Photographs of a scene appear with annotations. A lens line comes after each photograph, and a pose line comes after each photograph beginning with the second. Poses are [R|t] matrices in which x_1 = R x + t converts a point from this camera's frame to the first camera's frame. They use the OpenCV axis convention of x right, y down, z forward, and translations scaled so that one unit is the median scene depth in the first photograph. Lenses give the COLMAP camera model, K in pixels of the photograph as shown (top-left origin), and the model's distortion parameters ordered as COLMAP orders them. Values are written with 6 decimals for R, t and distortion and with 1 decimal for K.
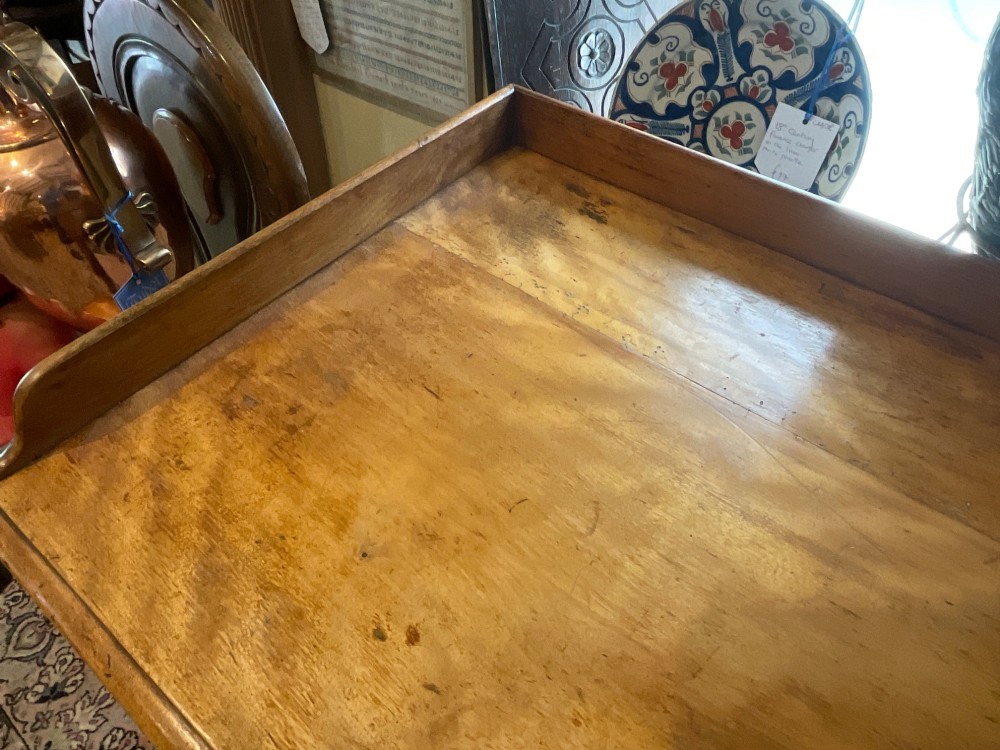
lens RADIAL K [[650.1, 0, 500.5], [0, 650.1, 372.0], [0, 0, 1]] dist [-0.031854, 0.026935]
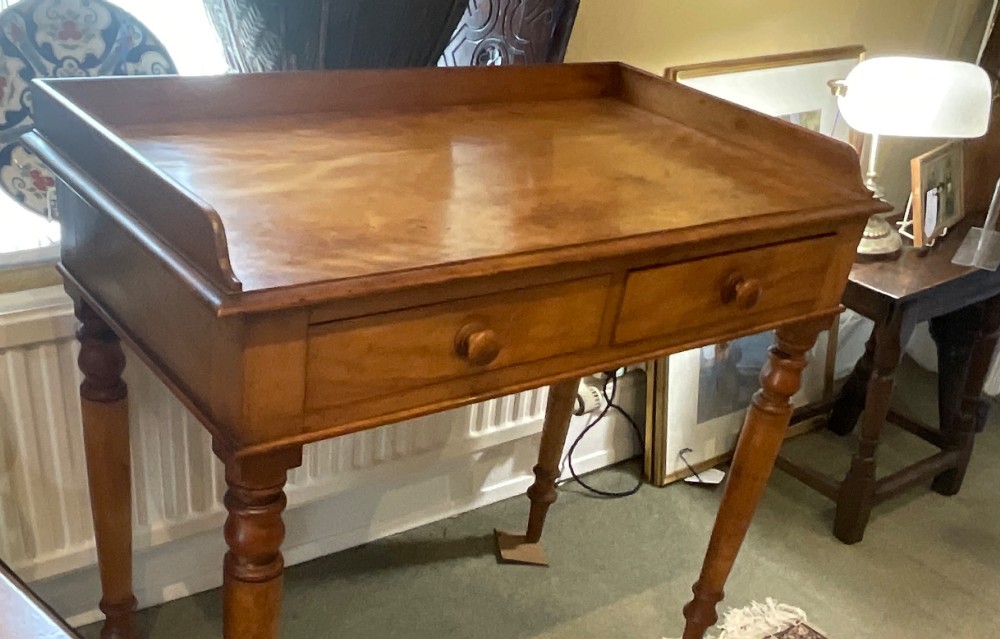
lens RADIAL K [[1056.1, 0, 423.4], [0, 1056.1, 483.5], [0, 0, 1]] dist [-0.016415, 0.000000]
pose [[0.293911, -0.498022, 0.815838, -1.420651], [0.644153, 0.733800, 0.215882, 0.125889], [-0.706175, 0.462074, 0.536474, -0.175529]]
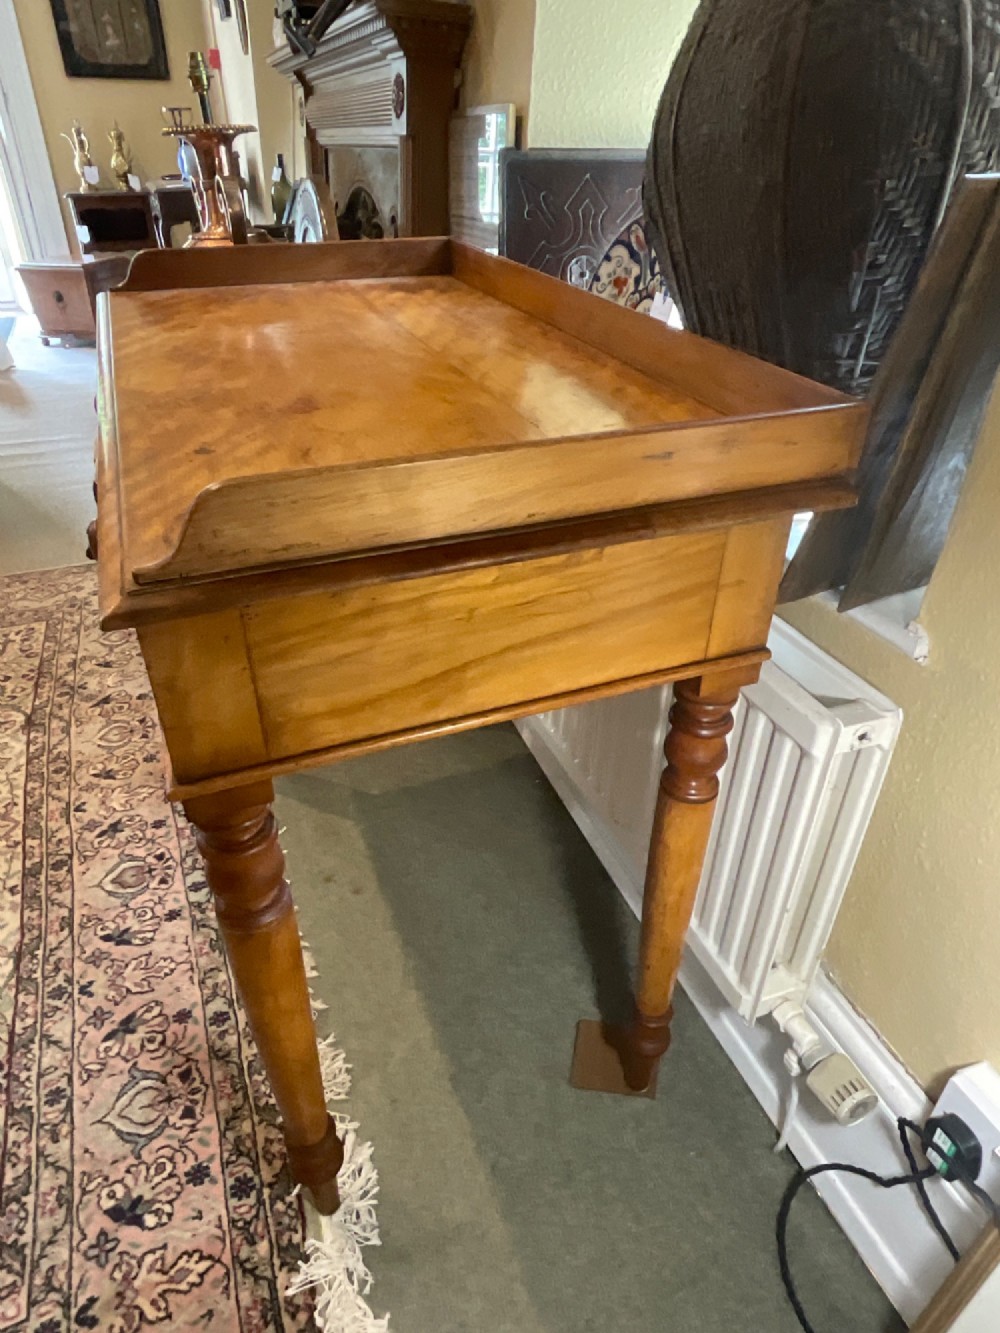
lens RADIAL K [[866.6, 0, 497.8], [0, 866.6, 660.5], [0, 0, 1]] dist [-0.031854, 0.026935]
pose [[0.859960, 0.277986, -0.428011, 1.115371], [-0.384985, 0.903893, -0.186450, 0.736418], [0.335046, 0.325118, 0.884332, -0.457964]]
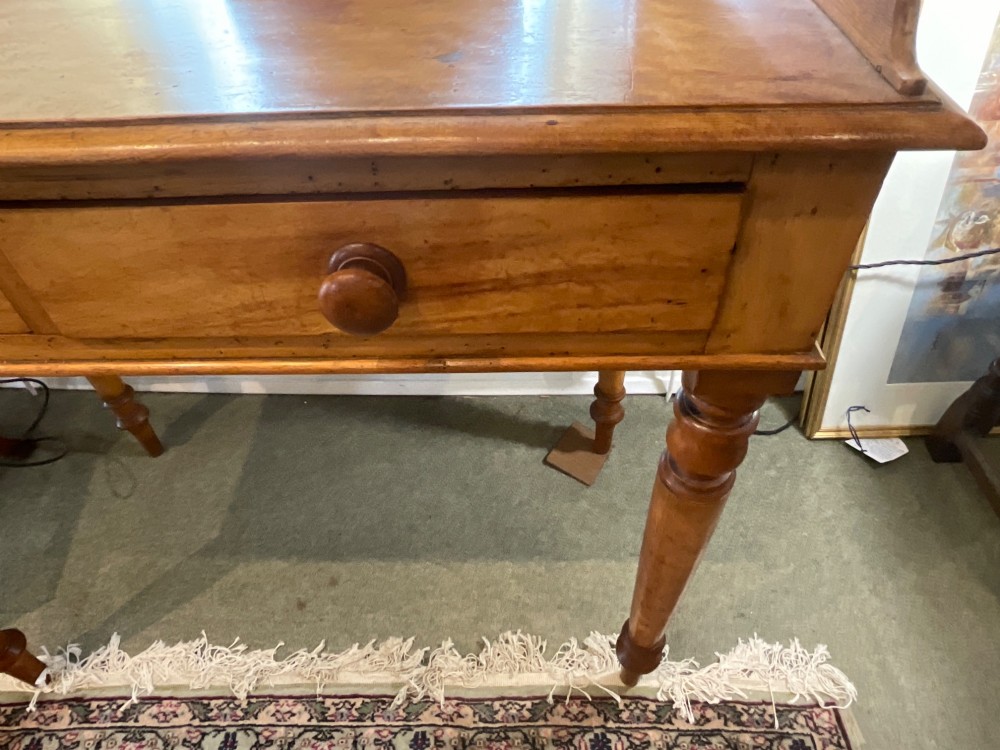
lens RADIAL K [[642.8, 0, 506.1], [0, 642.8, 378.0], [0, 0, 1]] dist [-0.030130, 0.021583]
pose [[0.800957, -0.457929, 0.385705, 0.160350], [0.475784, 0.877887, 0.054259, 0.674855], [-0.363452, 0.140052, 0.921025, -0.206026]]
